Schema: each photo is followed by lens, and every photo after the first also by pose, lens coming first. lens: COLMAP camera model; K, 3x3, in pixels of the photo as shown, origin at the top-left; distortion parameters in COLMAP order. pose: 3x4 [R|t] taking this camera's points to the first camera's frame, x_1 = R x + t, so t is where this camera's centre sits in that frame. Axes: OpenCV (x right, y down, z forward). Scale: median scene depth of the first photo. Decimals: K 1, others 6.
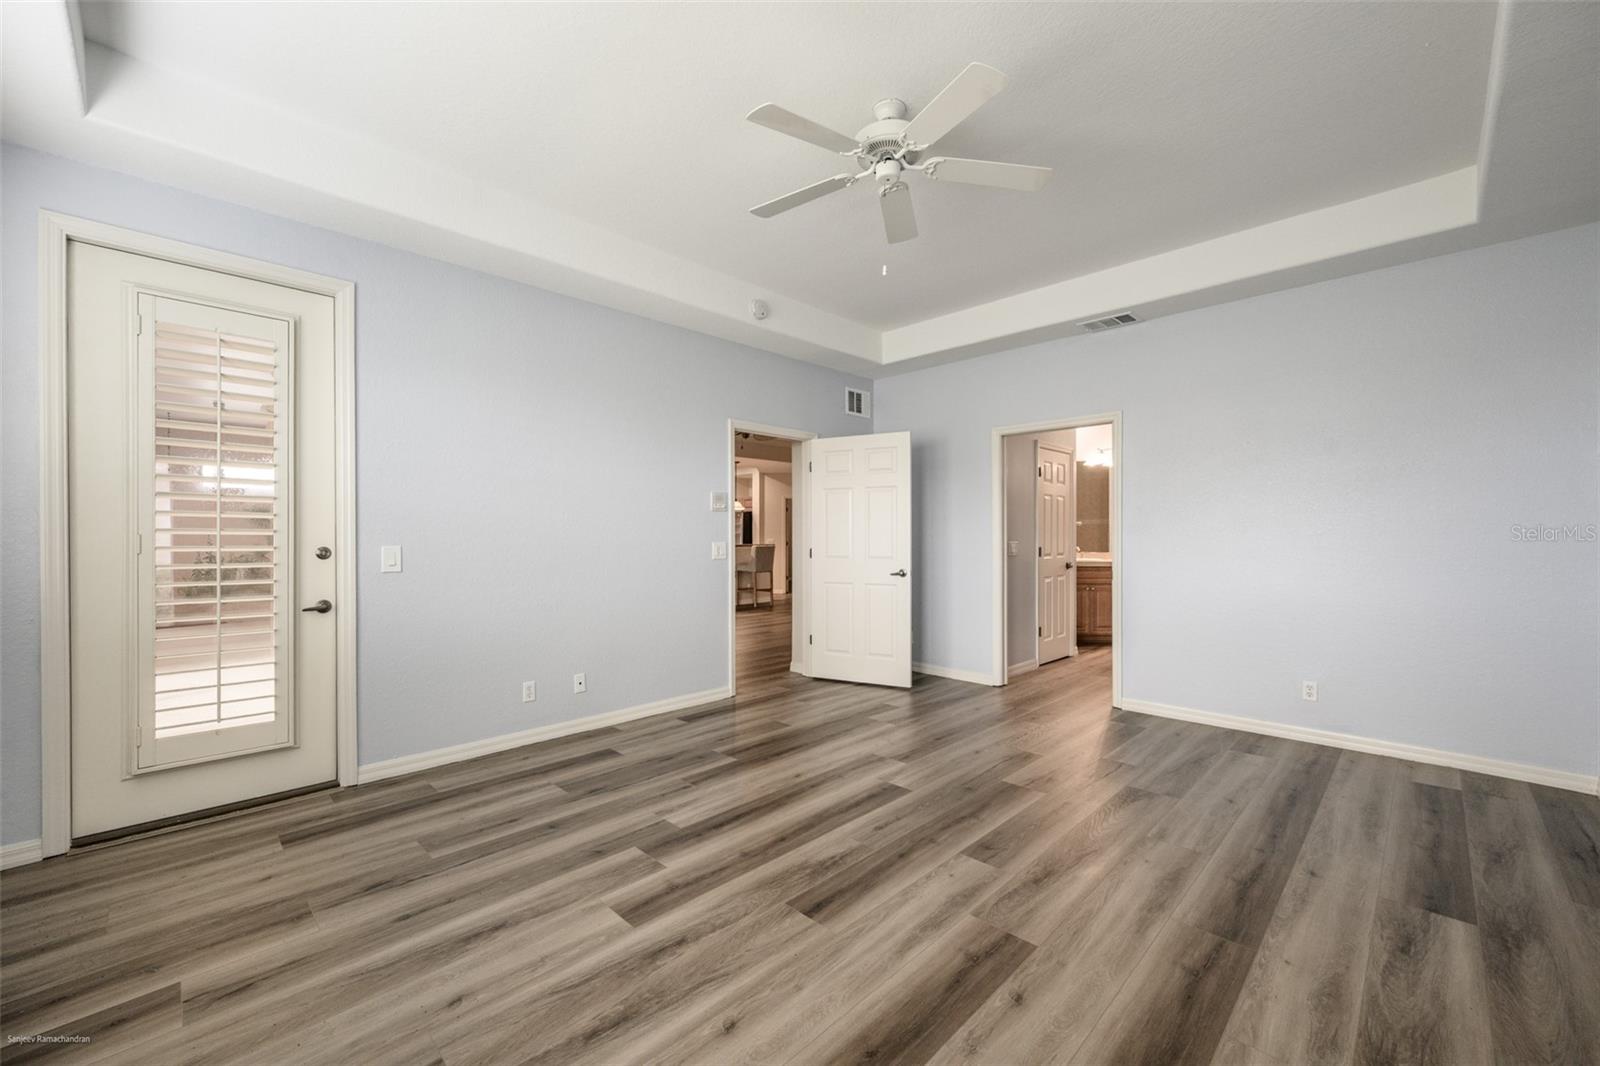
lens RADIAL K [[617.8, 0, 789.0], [0, 617.8, 535.5], [0, 0, 1]] dist [0.000631, 0.000215]
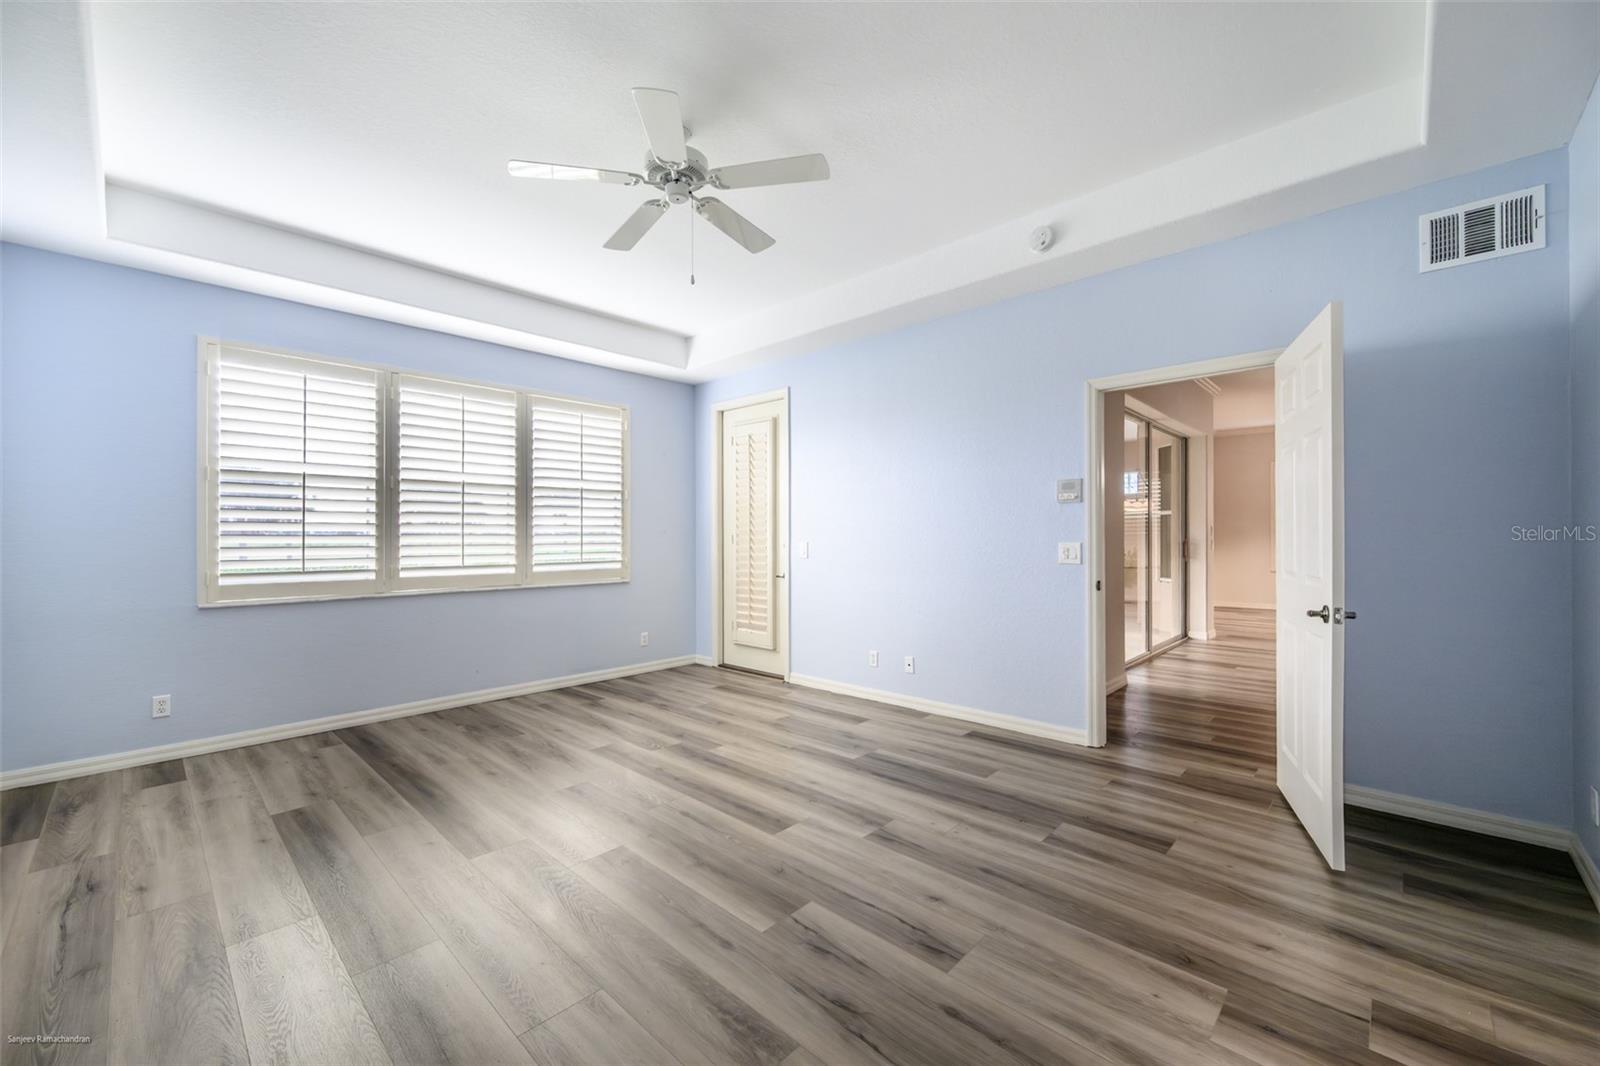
lens RADIAL K [[645.2, 0, 831.8], [0, 645.2, 530.0], [0, 0, 1]] dist [0.000495, 0.000444]
pose [[0.063188, -0.009015, -0.997961, 0.964079], [0.004610, 0.999951, -0.008741, 0.001942], [0.997991, -0.004048, 0.063227, 0.905160]]
